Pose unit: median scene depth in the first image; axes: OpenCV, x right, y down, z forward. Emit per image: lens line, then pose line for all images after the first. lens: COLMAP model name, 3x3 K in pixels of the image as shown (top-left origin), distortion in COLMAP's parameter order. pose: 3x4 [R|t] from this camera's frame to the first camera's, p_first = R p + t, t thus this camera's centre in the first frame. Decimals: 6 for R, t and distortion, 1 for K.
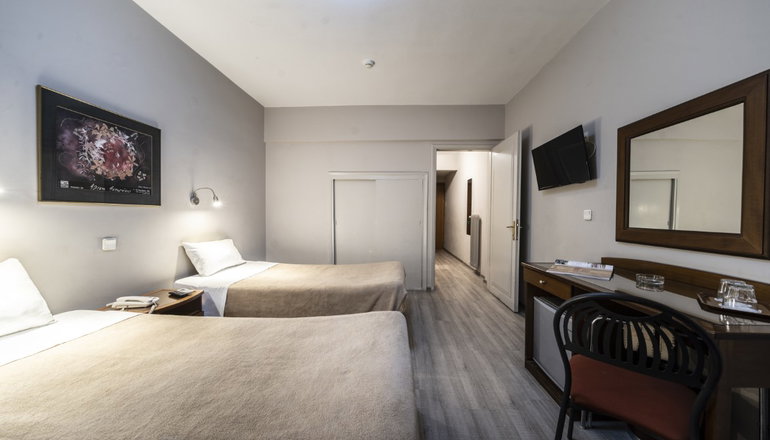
lens RADIAL K [[266.0, 0, 388.1], [0, 266.0, 220.8], [0, 0, 1]] dist [-0.000606, -0.000116]
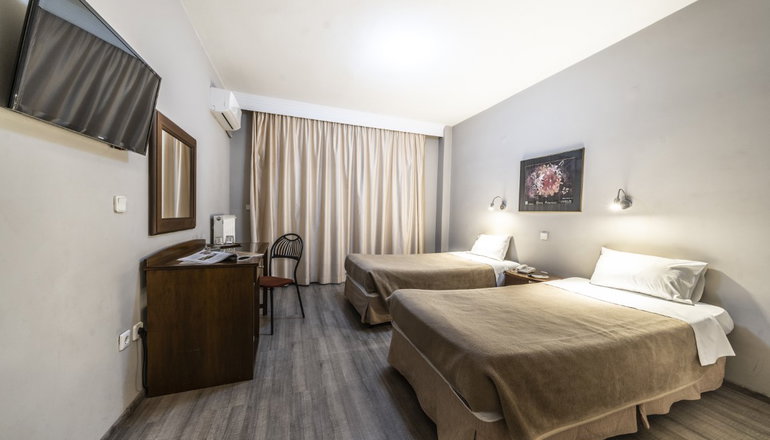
lens RADIAL K [[266.0, 0, 388.1], [0, 266.0, 220.8], [0, 0, 1]] dist [-0.000606, -0.000116]
pose [[-0.924222, -0.018612, -0.381401, 0.457556], [-0.037760, 0.998371, 0.042782, -0.037919], [0.379983, 0.053942, -0.923419, 2.020817]]
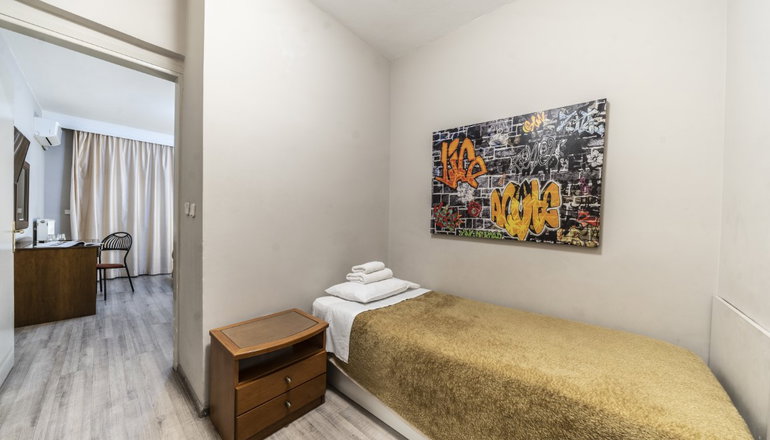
lens RADIAL K [[266.0, 0, 388.1], [0, 266.0, 220.8], [0, 0, 1]] dist [-0.000606, -0.000116]
pose [[-0.650429, -0.015717, -0.759405, 0.605126], [-0.039222, 0.999147, 0.012914, -0.074220], [0.758554, 0.038185, -0.650490, 3.320191]]
